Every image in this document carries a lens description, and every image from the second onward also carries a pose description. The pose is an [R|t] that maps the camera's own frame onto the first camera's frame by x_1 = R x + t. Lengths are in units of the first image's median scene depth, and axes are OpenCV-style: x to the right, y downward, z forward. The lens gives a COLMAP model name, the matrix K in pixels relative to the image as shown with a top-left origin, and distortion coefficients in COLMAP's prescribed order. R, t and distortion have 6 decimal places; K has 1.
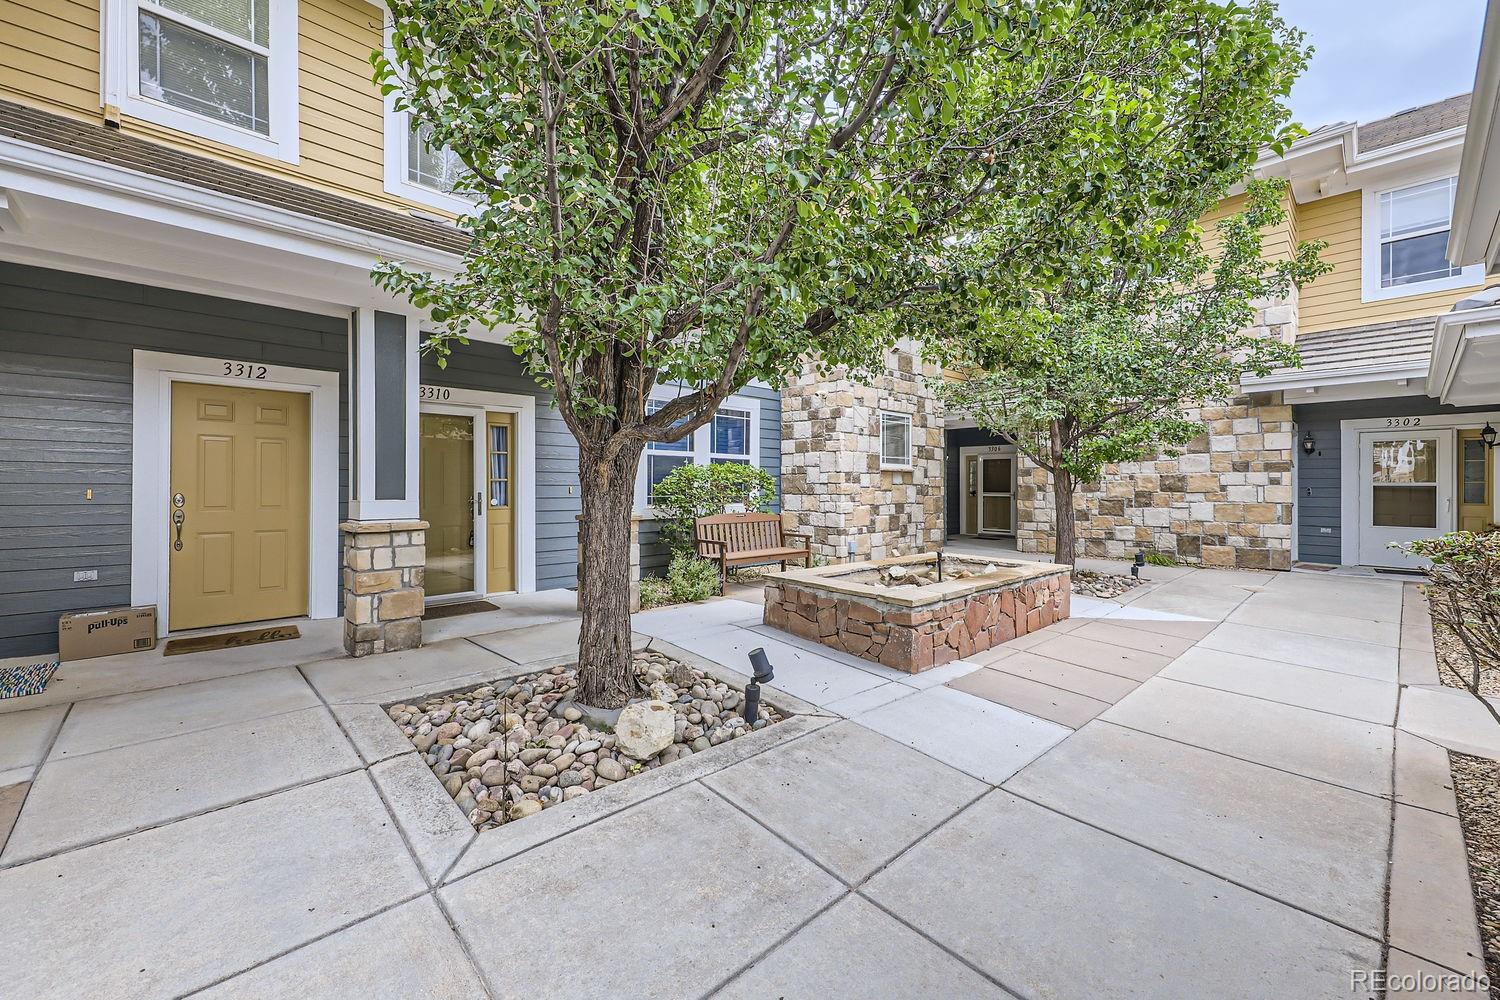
lens RADIAL K [[590.0, 0, 749.6], [0, 590.0, 492.6], [0, 0, 1]] dist [0.014750, 0.000016]
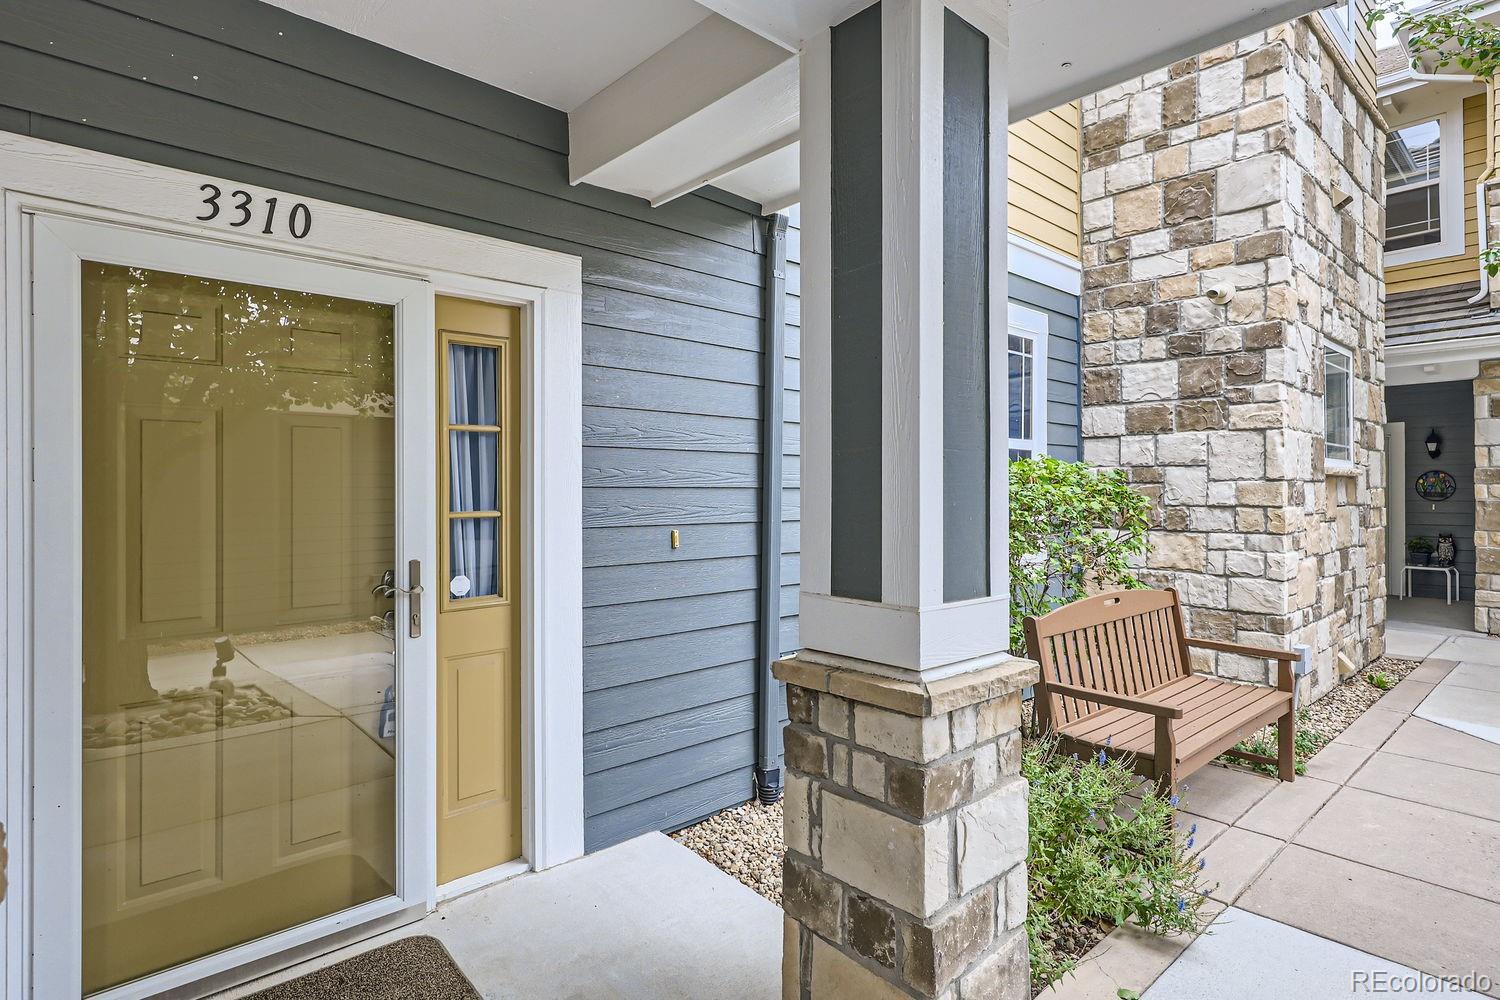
lens RADIAL K [[793.5, 0, 752.2], [0, 793.5, 492.8], [0, 0, 1]] dist [-0.001787, -0.000395]
pose [[0.999452, -0.002819, -0.032993, -0.189546], [0.002568, 0.999968, -0.007639, -0.021390], [0.033013, 0.007550, 0.999426, 0.421163]]
